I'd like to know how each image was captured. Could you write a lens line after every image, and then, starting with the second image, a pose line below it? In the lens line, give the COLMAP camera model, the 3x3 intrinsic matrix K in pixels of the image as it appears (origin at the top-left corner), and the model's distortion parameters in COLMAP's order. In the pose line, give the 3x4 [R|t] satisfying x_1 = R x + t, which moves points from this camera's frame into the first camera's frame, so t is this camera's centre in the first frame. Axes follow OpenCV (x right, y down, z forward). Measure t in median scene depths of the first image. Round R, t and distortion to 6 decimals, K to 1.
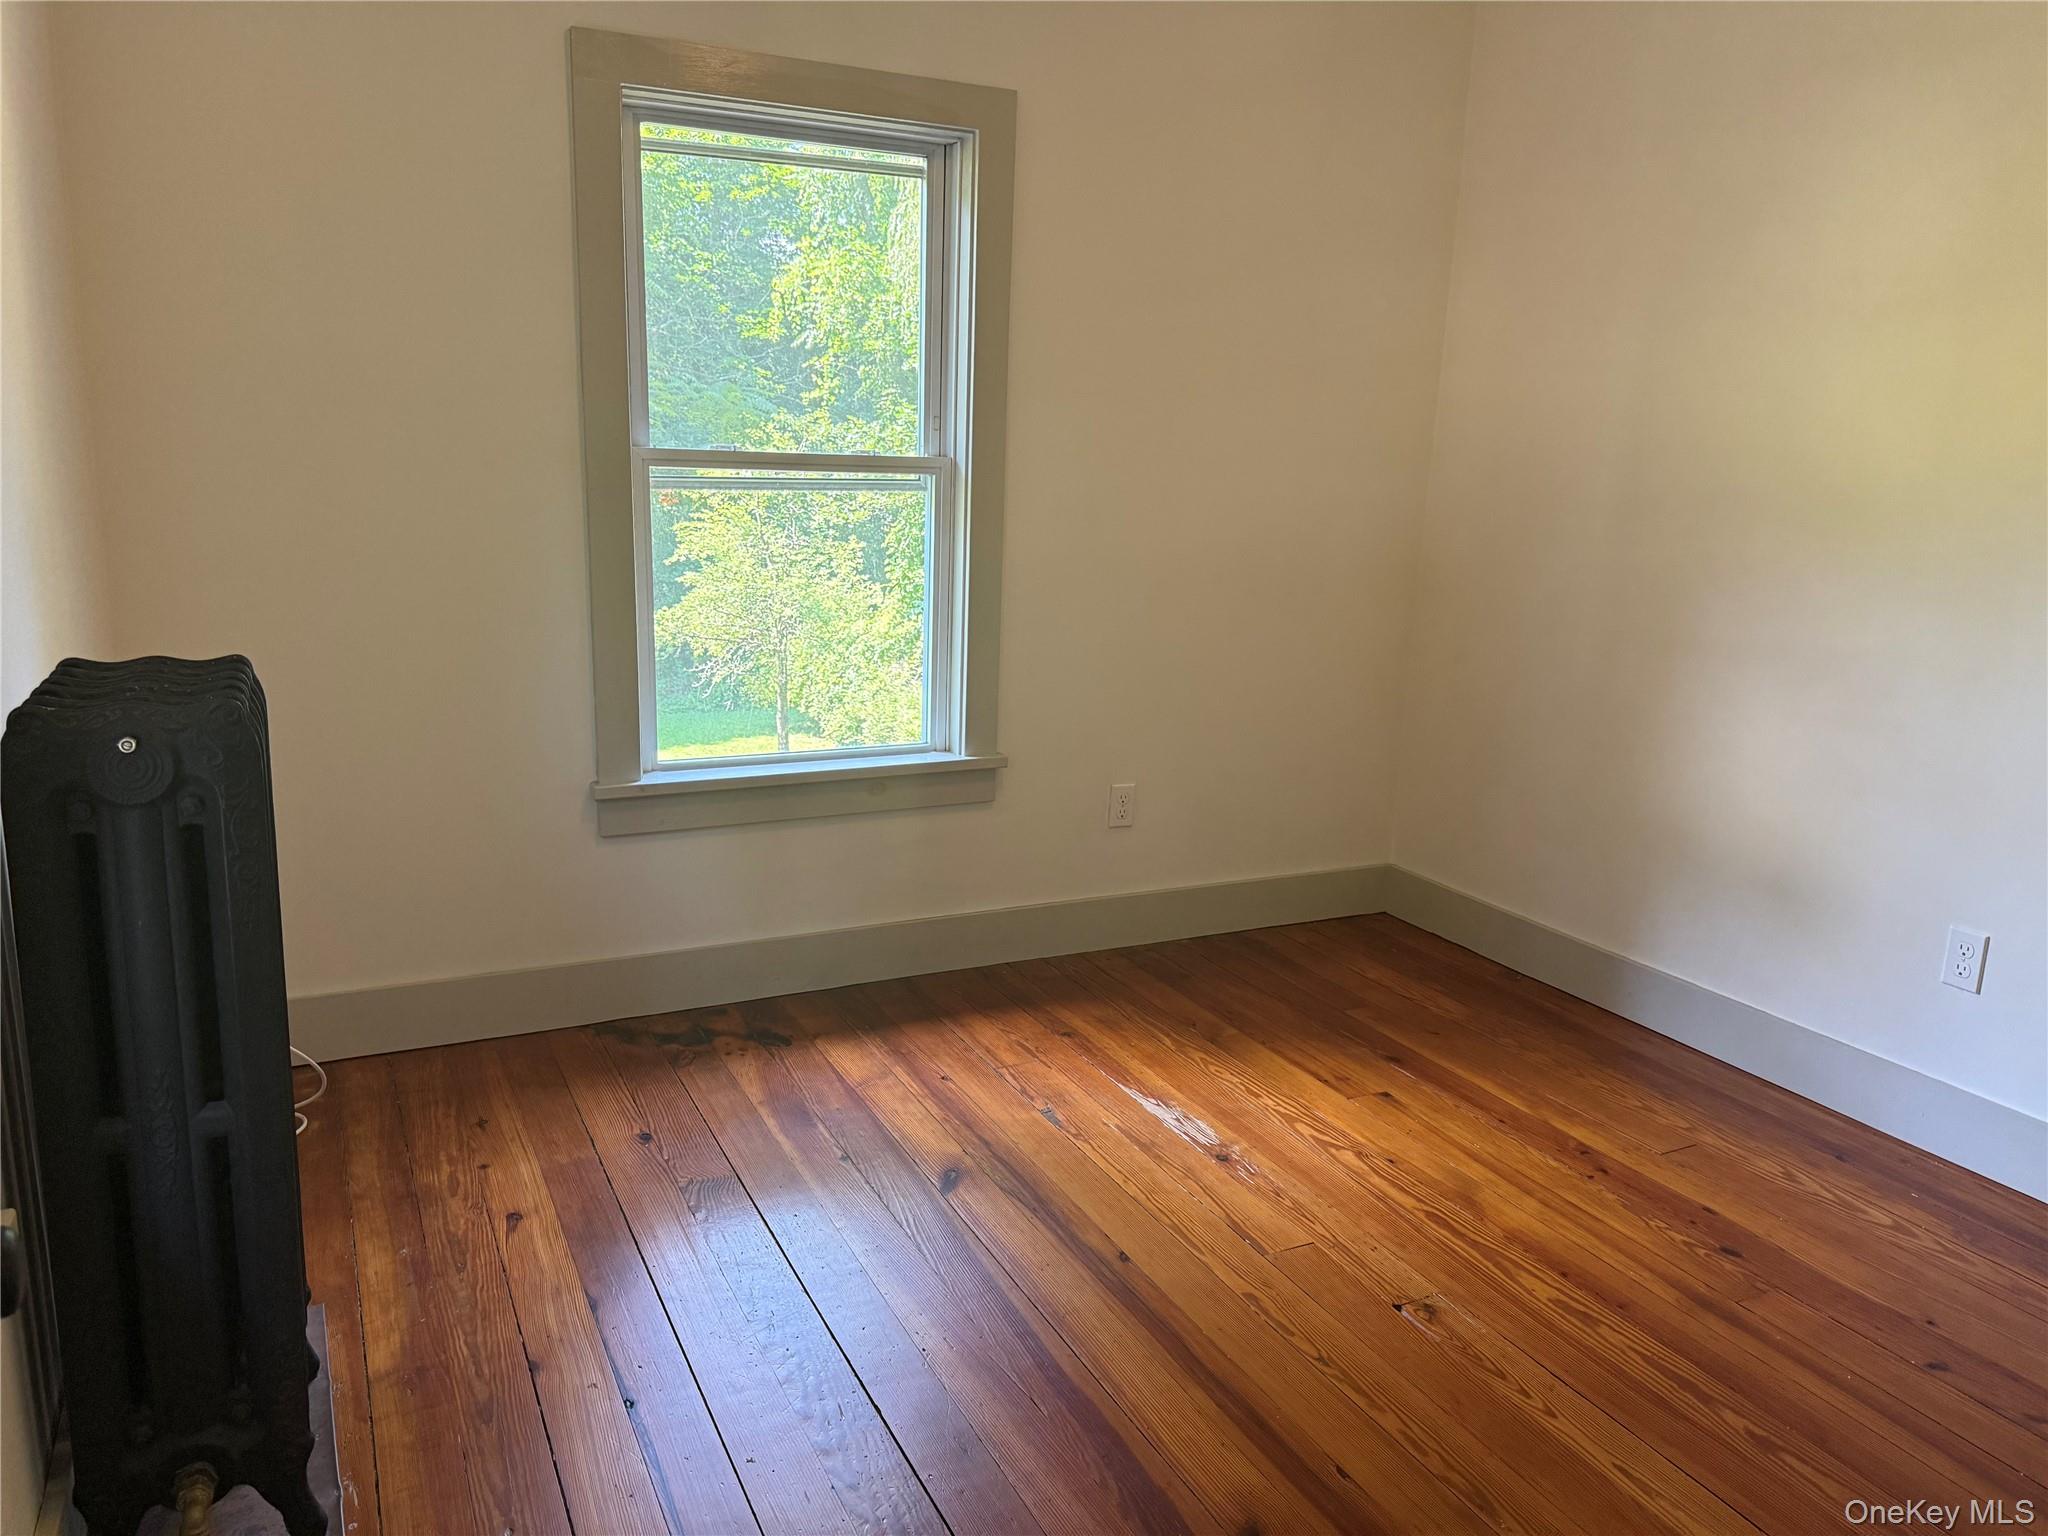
lens RADIAL K [[1449.5, 0, 1016.0], [0, 1449.5, 769.7], [0, 0, 1]] dist [0.078851, -0.101781]
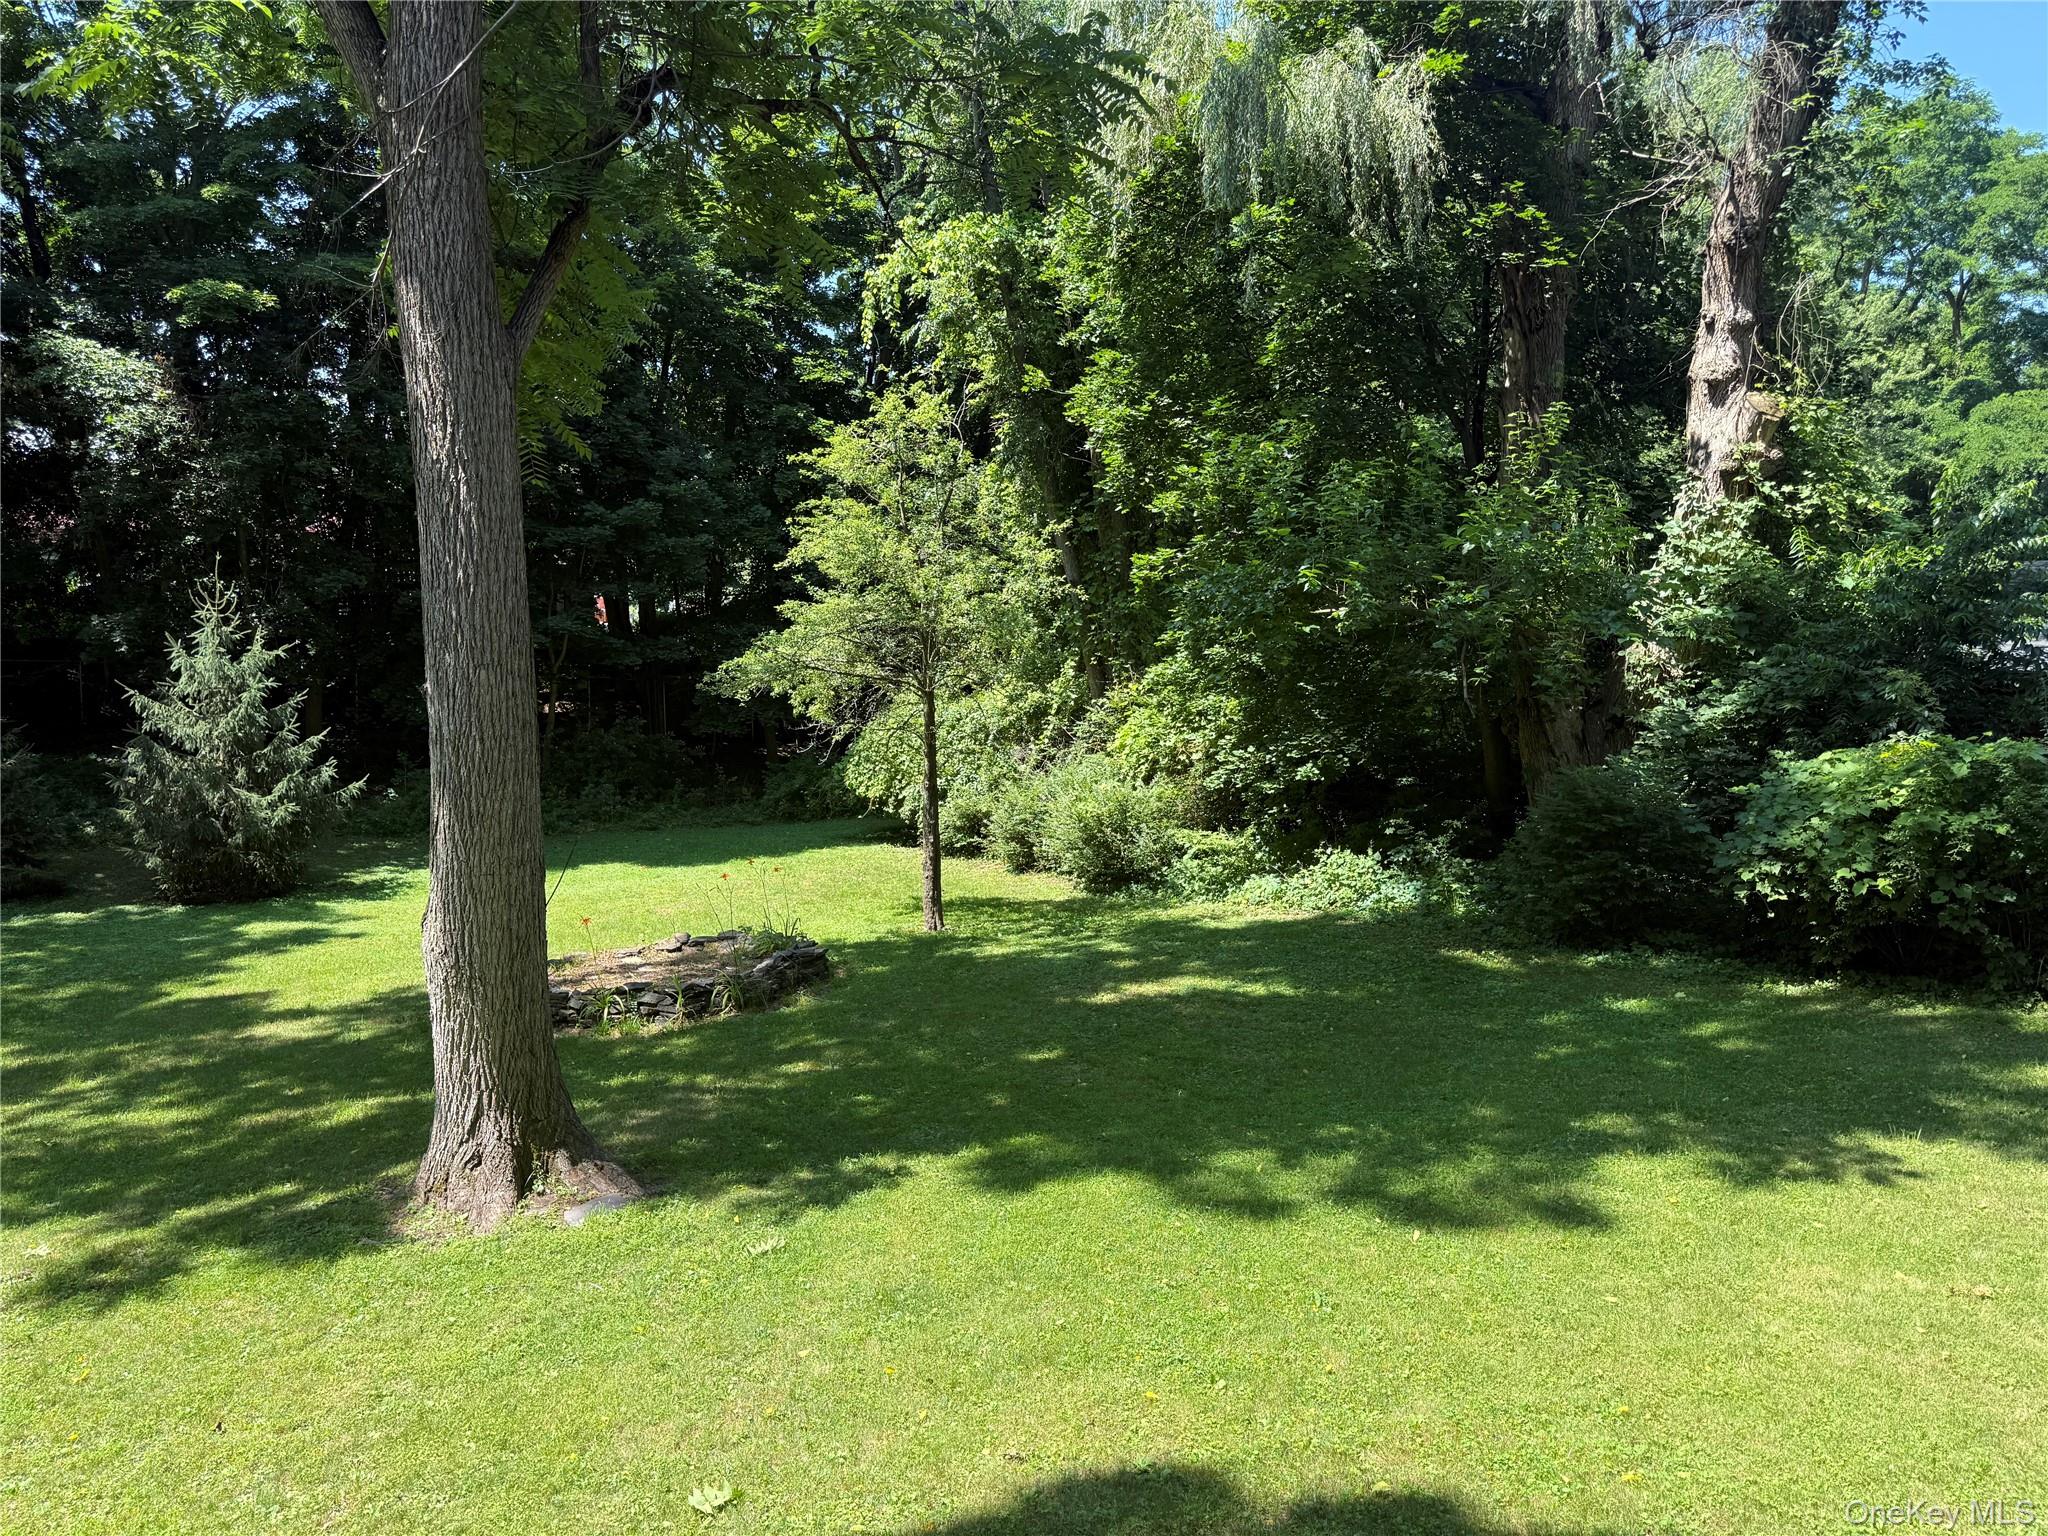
lens RADIAL K [[1449.5, 0, 1050.5], [0, 1449.5, 763.1], [0, 0, 1]] dist [0.078851, -0.101781]
pose [[0.998855, -0.021232, 0.042865, -0.099066], [0.025924, 0.993363, -0.112059, 0.025656], [-0.040202, 0.113042, 0.992777, 0.213644]]
